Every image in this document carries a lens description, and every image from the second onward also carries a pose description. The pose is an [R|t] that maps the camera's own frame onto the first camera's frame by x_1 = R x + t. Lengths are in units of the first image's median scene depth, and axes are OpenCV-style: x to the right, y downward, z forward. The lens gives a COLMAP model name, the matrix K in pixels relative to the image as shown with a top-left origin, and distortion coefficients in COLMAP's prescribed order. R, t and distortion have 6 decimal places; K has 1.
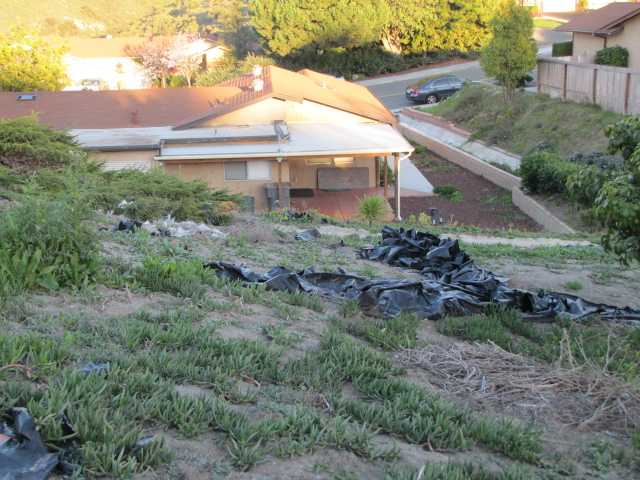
lens RADIAL K [[938.3, 0, 319.7], [0, 938.3, 241.1], [0, 0, 1]] dist [0.050078, 0.000000]
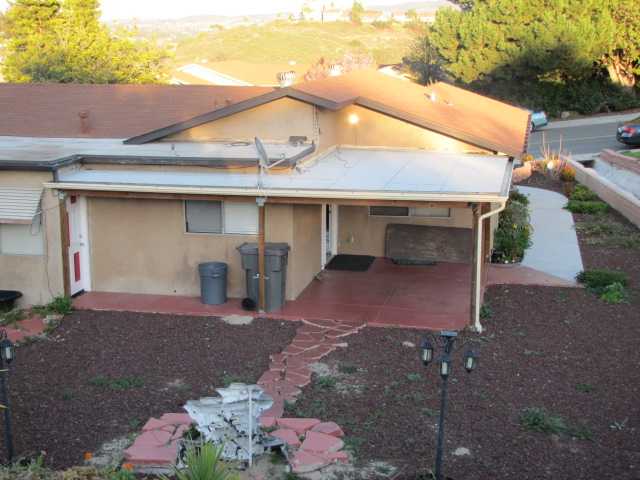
lens RADIAL K [[938.3, 0, 320.4], [0, 938.3, 237.8], [0, 0, 1]] dist [0.050078, 0.000000]
pose [[0.958571, 0.074402, -0.274966, 0.069837], [-0.090984, 0.994693, -0.048035, -0.019879], [0.269933, 0.071062, 0.960253, 0.225612]]
